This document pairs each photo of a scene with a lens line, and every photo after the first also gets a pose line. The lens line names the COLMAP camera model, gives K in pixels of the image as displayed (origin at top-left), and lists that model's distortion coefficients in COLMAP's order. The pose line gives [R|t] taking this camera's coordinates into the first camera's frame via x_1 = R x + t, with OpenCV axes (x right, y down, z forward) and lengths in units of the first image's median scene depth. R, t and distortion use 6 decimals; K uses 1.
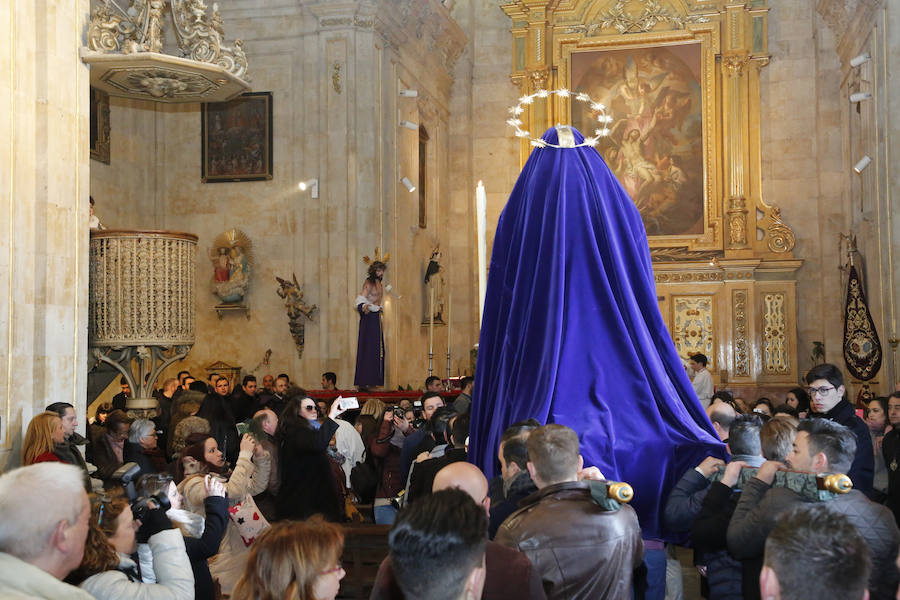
lens RADIAL K [[1078.2, 0, 450.0], [0, 1078.2, 300.0], [0, 0, 1]] dist [0.133346, 0.031198]
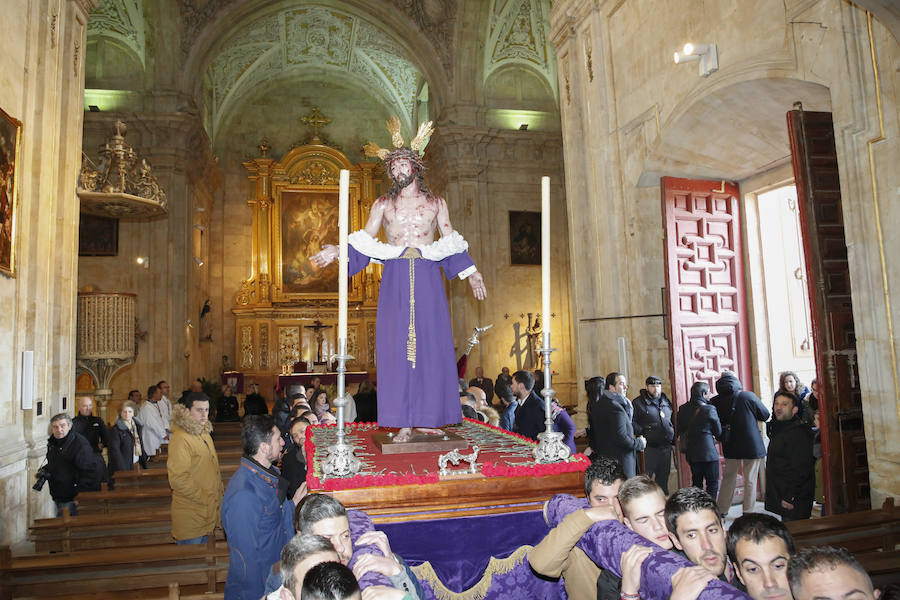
lens RADIAL K [[613.6, 0, 428.9], [0, 613.6, 297.2], [0, 0, 1]] dist [-0.056111, 0.000994]
pose [[0.915607, 0.019858, 0.401583, -0.075016], [-0.002087, 0.999001, -0.044641, -0.005149], [-0.402069, 0.040036, 0.914734, -0.033147]]
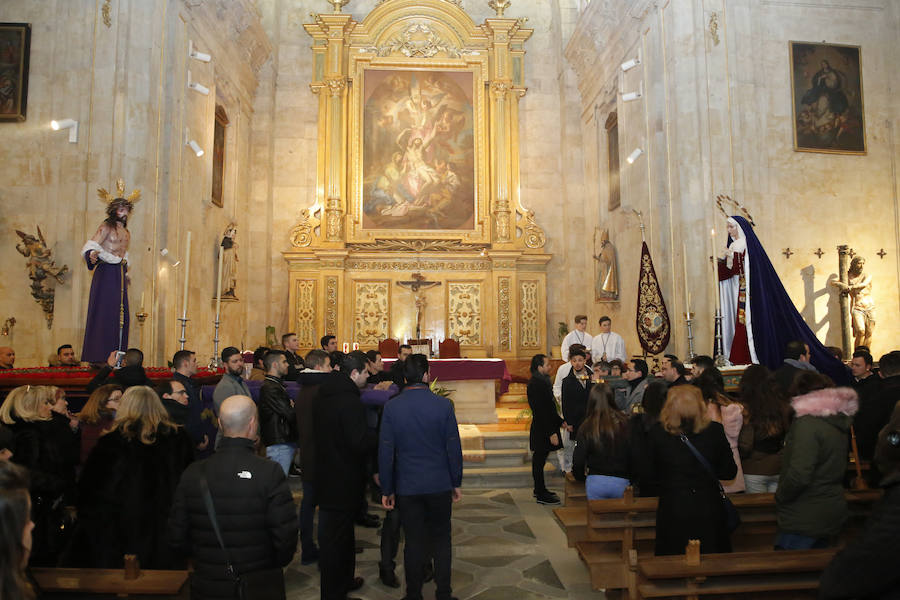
lens RADIAL K [[678.4, 0, 463.7], [0, 678.4, 299.6], [0, 0, 1]] dist [-0.084350, 0.059363]
pose [[0.961183, 0.022483, 0.274995, 0.023791], [-0.020719, 0.999742, -0.009316, 0.021931], [-0.275133, 0.003257, 0.961401, 0.305784]]
